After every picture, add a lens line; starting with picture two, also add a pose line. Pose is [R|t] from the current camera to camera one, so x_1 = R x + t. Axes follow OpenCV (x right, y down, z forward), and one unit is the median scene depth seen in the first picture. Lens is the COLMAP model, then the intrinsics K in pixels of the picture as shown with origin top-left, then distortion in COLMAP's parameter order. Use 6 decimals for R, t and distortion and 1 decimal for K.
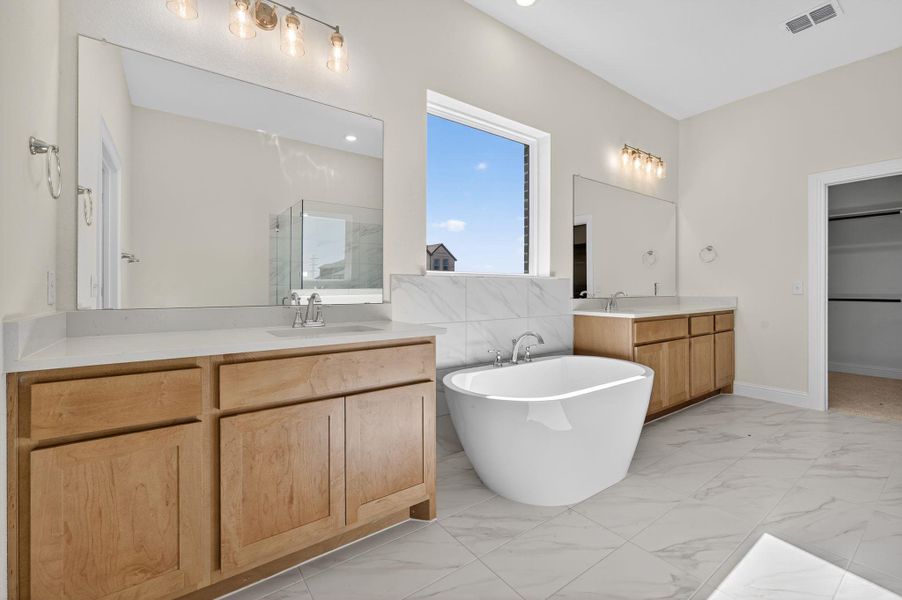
lens RADIAL K [[371.3, 0, 451.1], [0, 371.3, 295.1], [0, 0, 1]] dist [-0.000206, -0.000042]
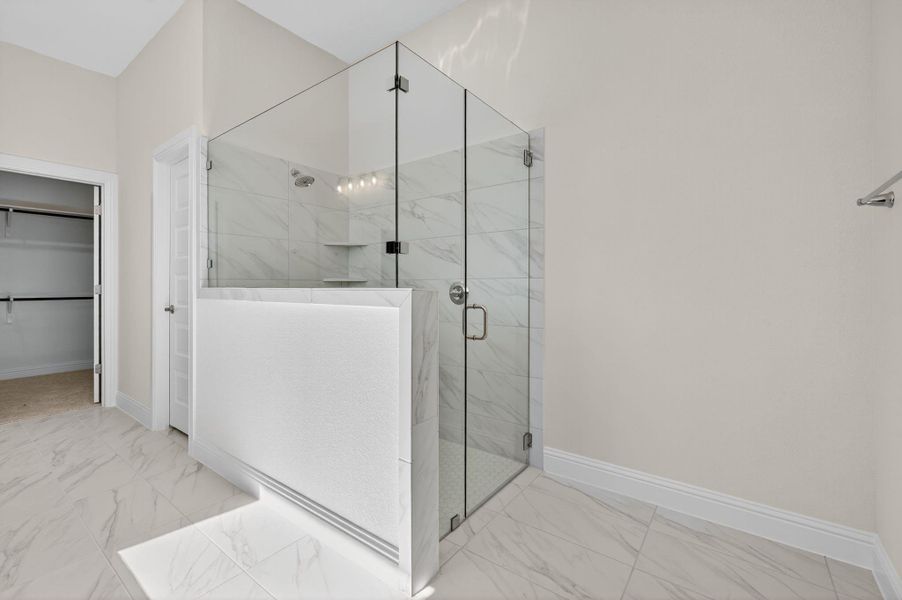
lens RADIAL K [[371.3, 0, 453.6], [0, 371.3, 294.5], [0, 0, 1]] dist [-0.000206, -0.000042]
pose [[-0.309459, 0.000106, 0.950913, -0.208153], [0.007998, 0.999965, 0.002491, 0.009881], [-0.950879, 0.008376, -0.309449, 0.365668]]
